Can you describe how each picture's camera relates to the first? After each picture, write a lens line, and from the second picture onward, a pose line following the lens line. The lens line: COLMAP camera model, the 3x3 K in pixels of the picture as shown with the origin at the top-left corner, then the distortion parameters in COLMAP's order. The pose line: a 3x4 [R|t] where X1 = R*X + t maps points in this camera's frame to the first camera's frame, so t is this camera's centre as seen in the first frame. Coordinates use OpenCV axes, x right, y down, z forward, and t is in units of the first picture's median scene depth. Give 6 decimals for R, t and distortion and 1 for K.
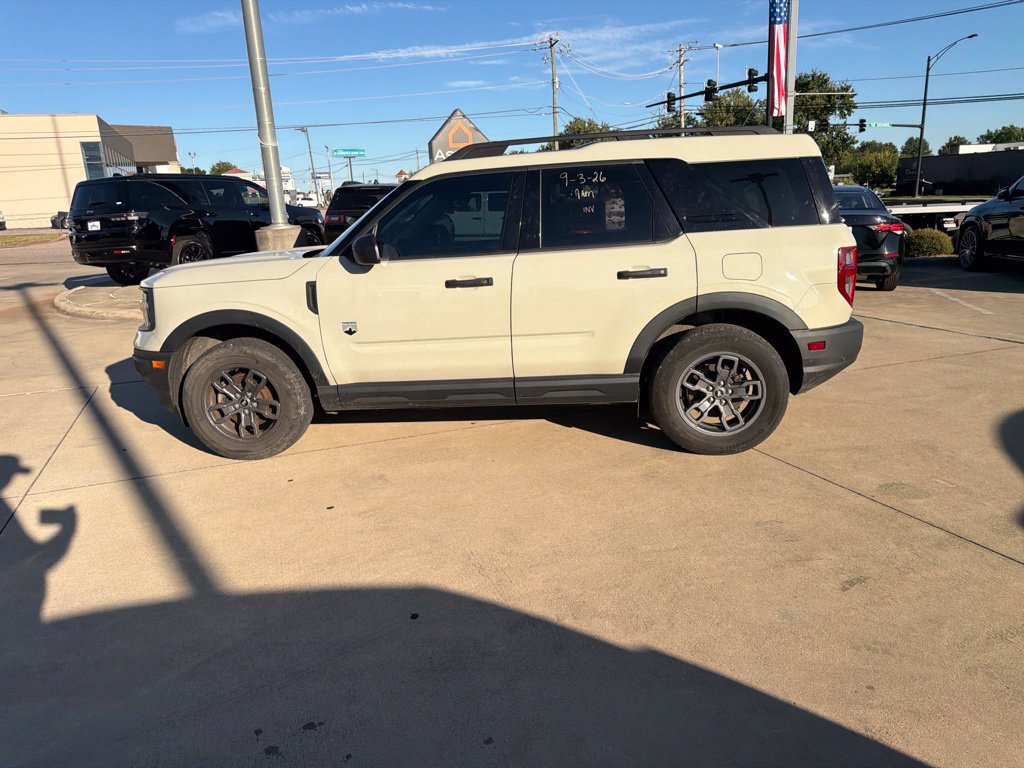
lens RADIAL K [[724.9, 0, 505.9], [0, 724.9, 390.9], [0, 0, 1]] dist [0.030550, -0.035436]
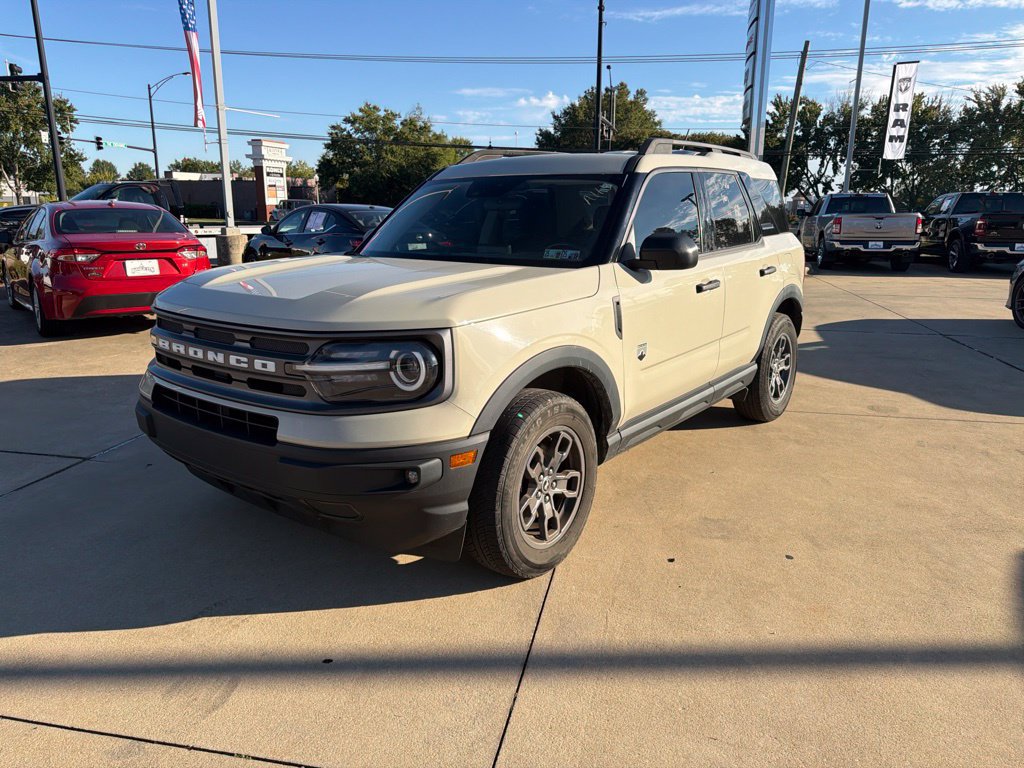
lens RADIAL K [[724.9, 0, 508.8], [0, 724.9, 380.3], [0, 0, 1]] dist [0.030550, -0.035436]
pose [[0.542816, -0.149233, 0.826487, -0.915992], [0.183644, 0.981363, 0.056585, -0.122595], [-0.819528, 0.121064, 0.560105, 0.654698]]
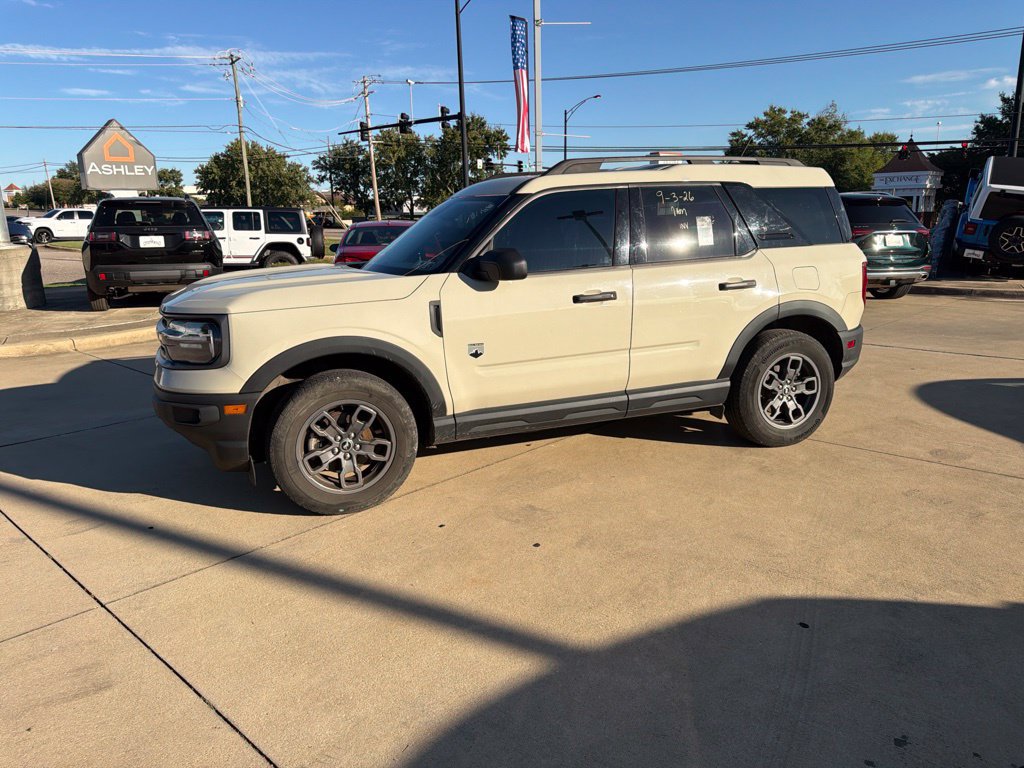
lens RADIAL K [[724.9, 0, 508.6], [0, 724.9, 381.6], [0, 0, 1]] dist [0.030550, -0.035436]
pose [[0.898819, -0.070285, 0.432648, -0.553115], [0.090546, 0.995543, -0.026378, -0.018837], [-0.428866, 0.062884, 0.901177, 0.159260]]
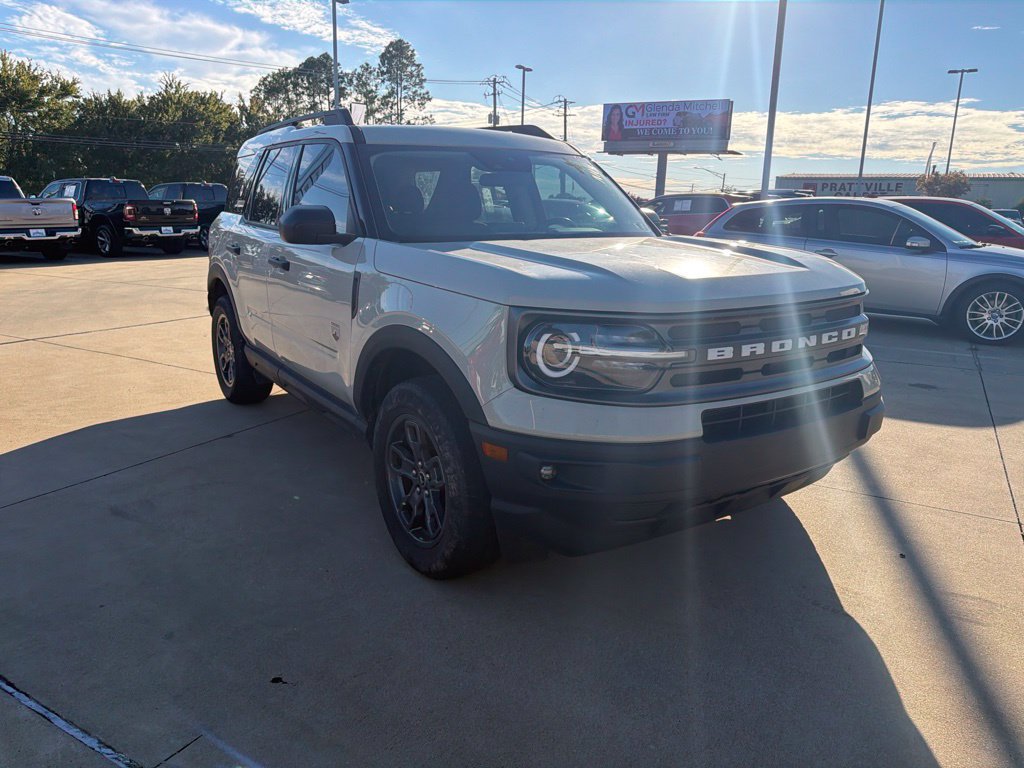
lens RADIAL K [[724.9, 0, 505.9], [0, 724.9, 375.4], [0, 0, 1]] dist [0.030550, -0.035436]
pose [[-0.621953, -0.143857, 0.769727, -0.832027], [0.208830, 0.916908, 0.340103, -0.362375], [-0.754695, 0.372271, -0.540232, 1.663503]]
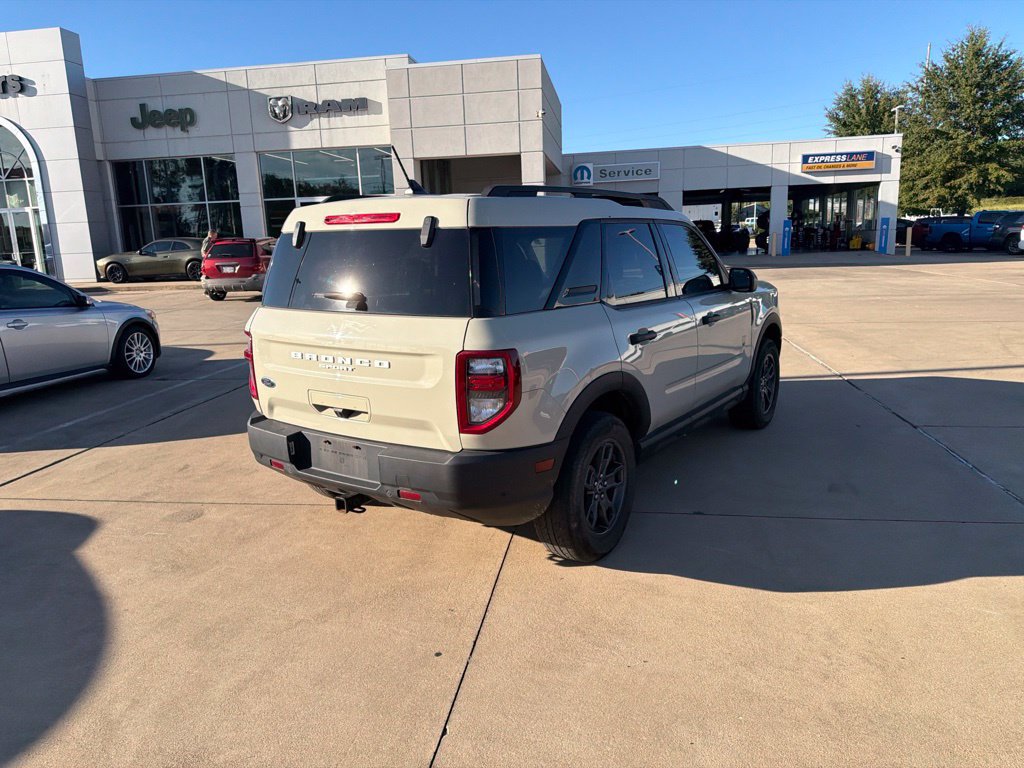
lens RADIAL K [[724.9, 0, 507.0], [0, 724.9, 386.3], [0, 0, 1]] dist [0.030550, -0.035436]
pose [[-0.494621, 0.234738, -0.836808, 1.032520], [-0.167904, 0.918887, 0.357007, -0.484936], [0.852736, 0.317087, -0.415087, 1.574265]]
